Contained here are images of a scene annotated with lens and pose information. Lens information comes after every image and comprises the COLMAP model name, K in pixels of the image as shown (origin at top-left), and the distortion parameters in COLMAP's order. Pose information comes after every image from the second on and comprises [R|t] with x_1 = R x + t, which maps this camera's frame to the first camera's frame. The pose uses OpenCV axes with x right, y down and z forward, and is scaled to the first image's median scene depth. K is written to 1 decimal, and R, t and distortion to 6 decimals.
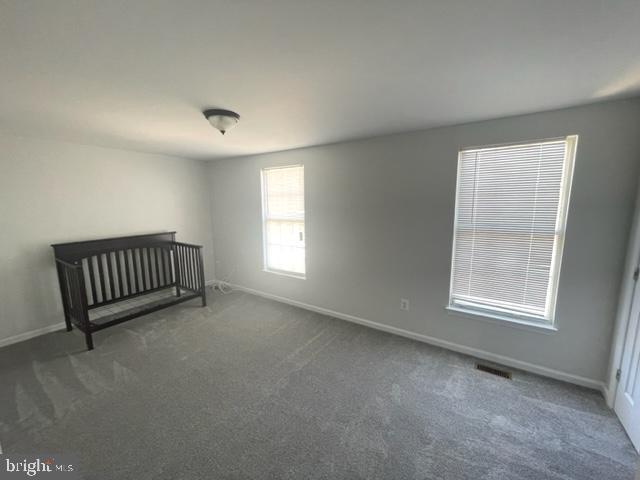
lens RADIAL K [[260.6, 0, 320.0], [0, 260.6, 240.0], [0, 0, 1]] dist [-0.002273, -0.000338]
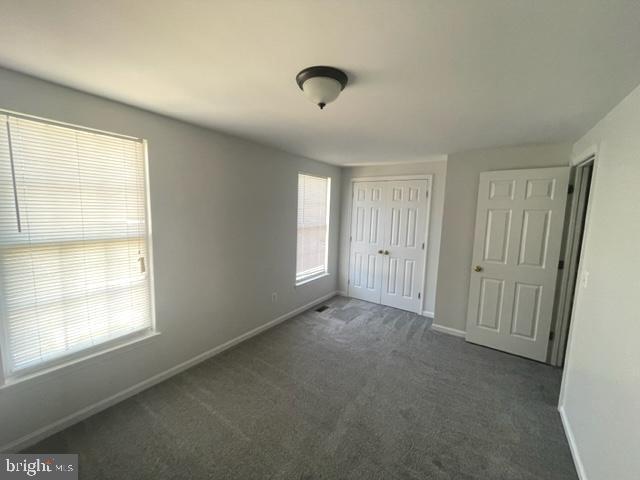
lens RADIAL K [[260.6, 0, 320.0], [0, 260.6, 240.0], [0, 0, 1]] dist [-0.002273, -0.000338]
pose [[-0.000574, -0.109728, 0.993962, -0.912812], [0.117361, 0.987085, 0.109036, -0.119308], [-0.993089, 0.116715, 0.012311, 0.877700]]
